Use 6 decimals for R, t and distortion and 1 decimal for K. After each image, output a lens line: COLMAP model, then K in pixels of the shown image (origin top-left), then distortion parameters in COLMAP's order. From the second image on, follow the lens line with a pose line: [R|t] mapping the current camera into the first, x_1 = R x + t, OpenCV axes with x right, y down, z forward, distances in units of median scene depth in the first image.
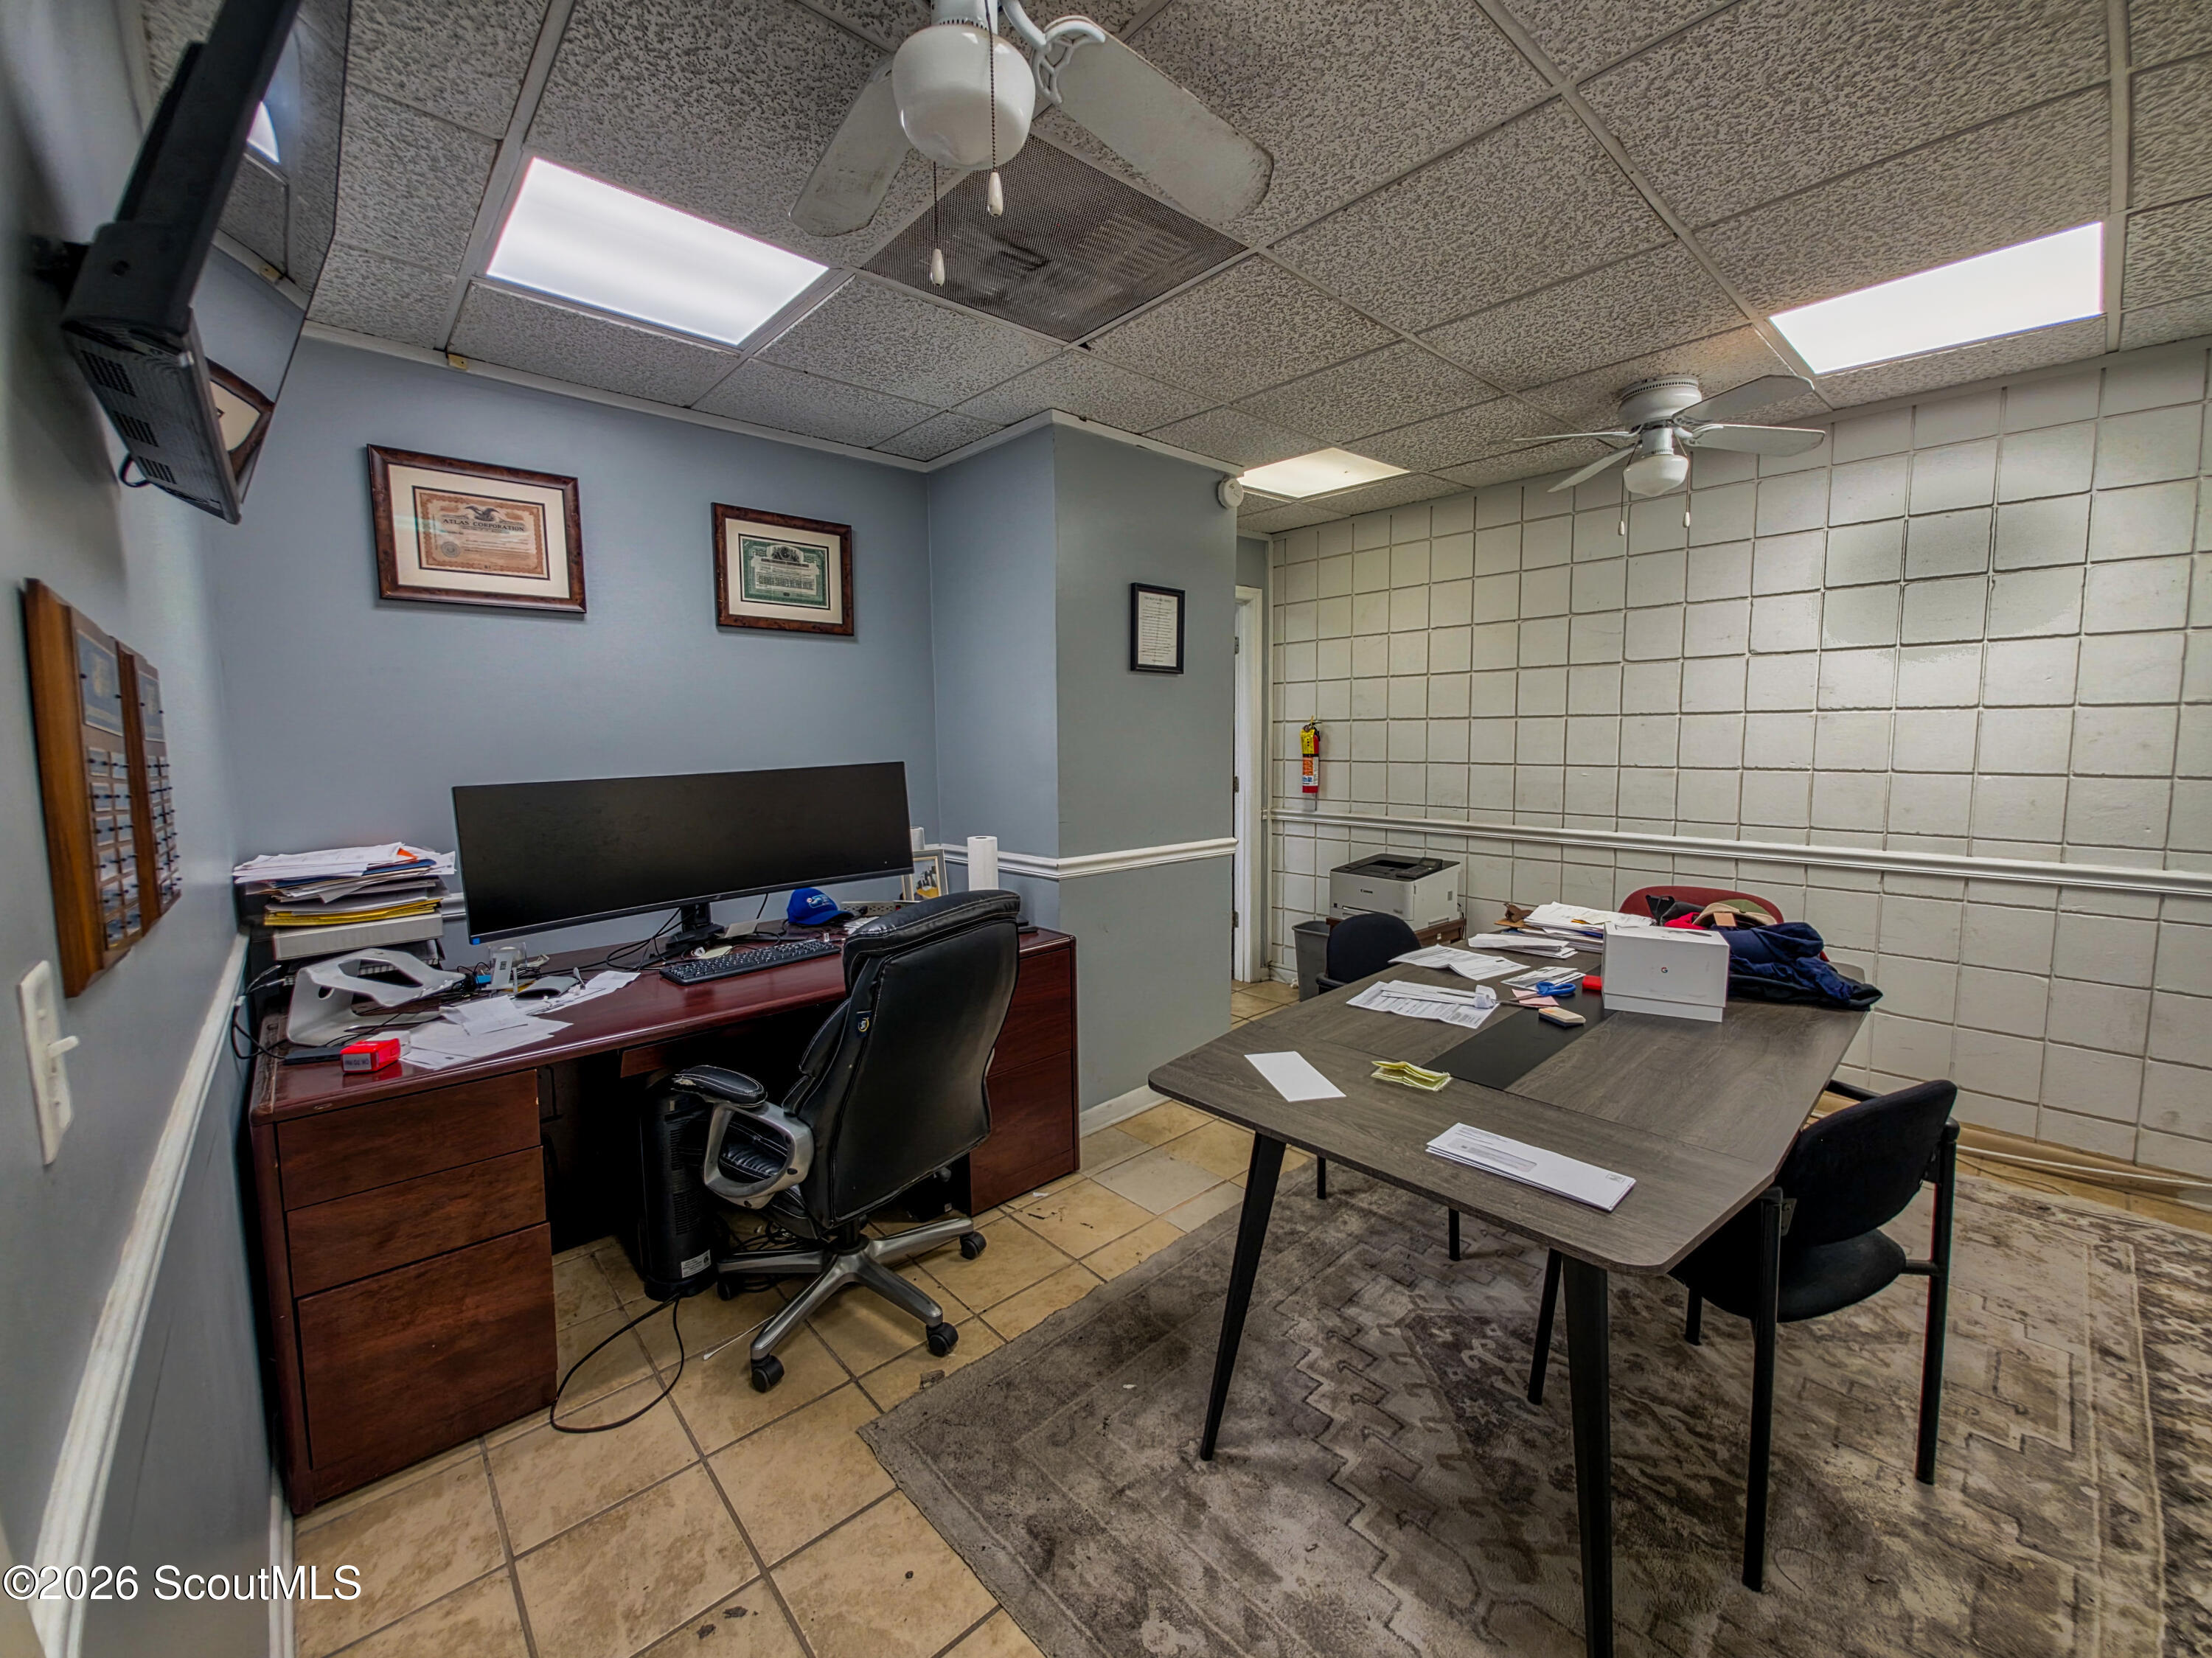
lens RADIAL K [[887.7, 0, 1116.7], [0, 887.7, 814.7], [0, 0, 1]] dist [0.006232, -0.001602]
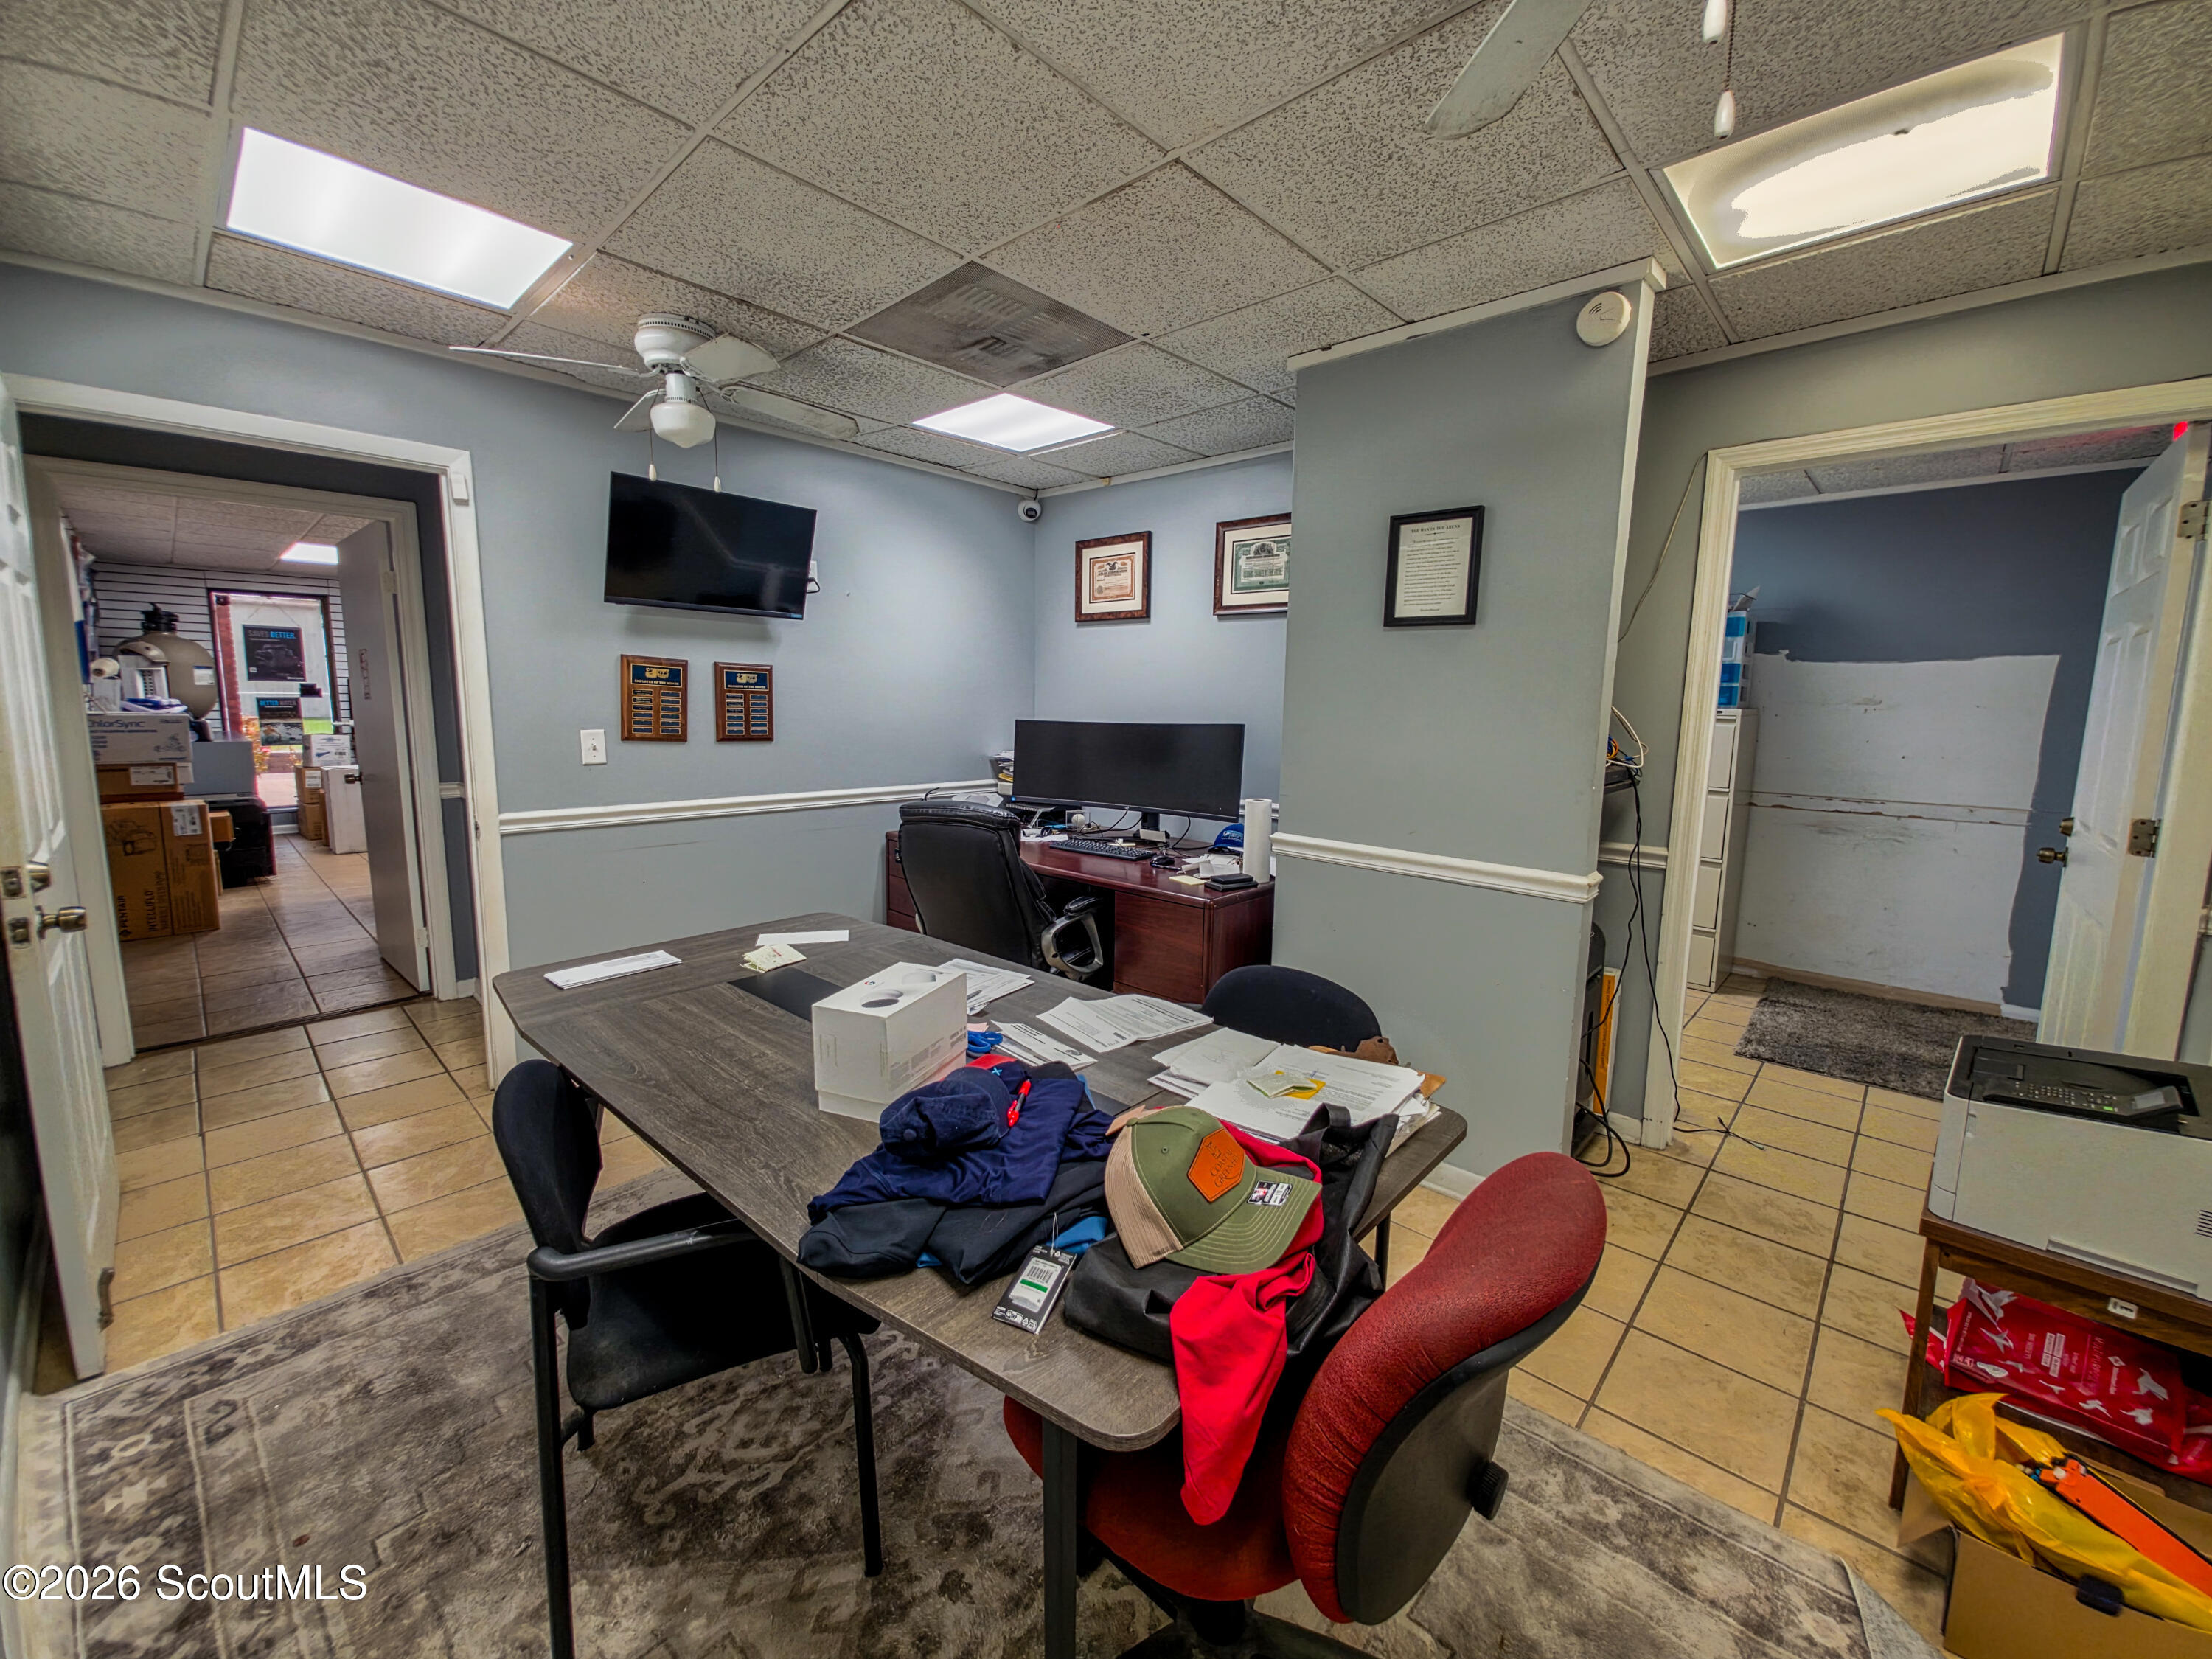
lens RADIAL K [[887.7, 0, 1099.3], [0, 887.7, 813.5], [0, 0, 1]] dist [0.006232, -0.001602]
pose [[0.068840, 0.142660, -0.987375, 0.993736], [-0.111999, 0.984571, 0.134446, -0.088769], [0.991321, 0.101330, 0.083755, 0.828220]]
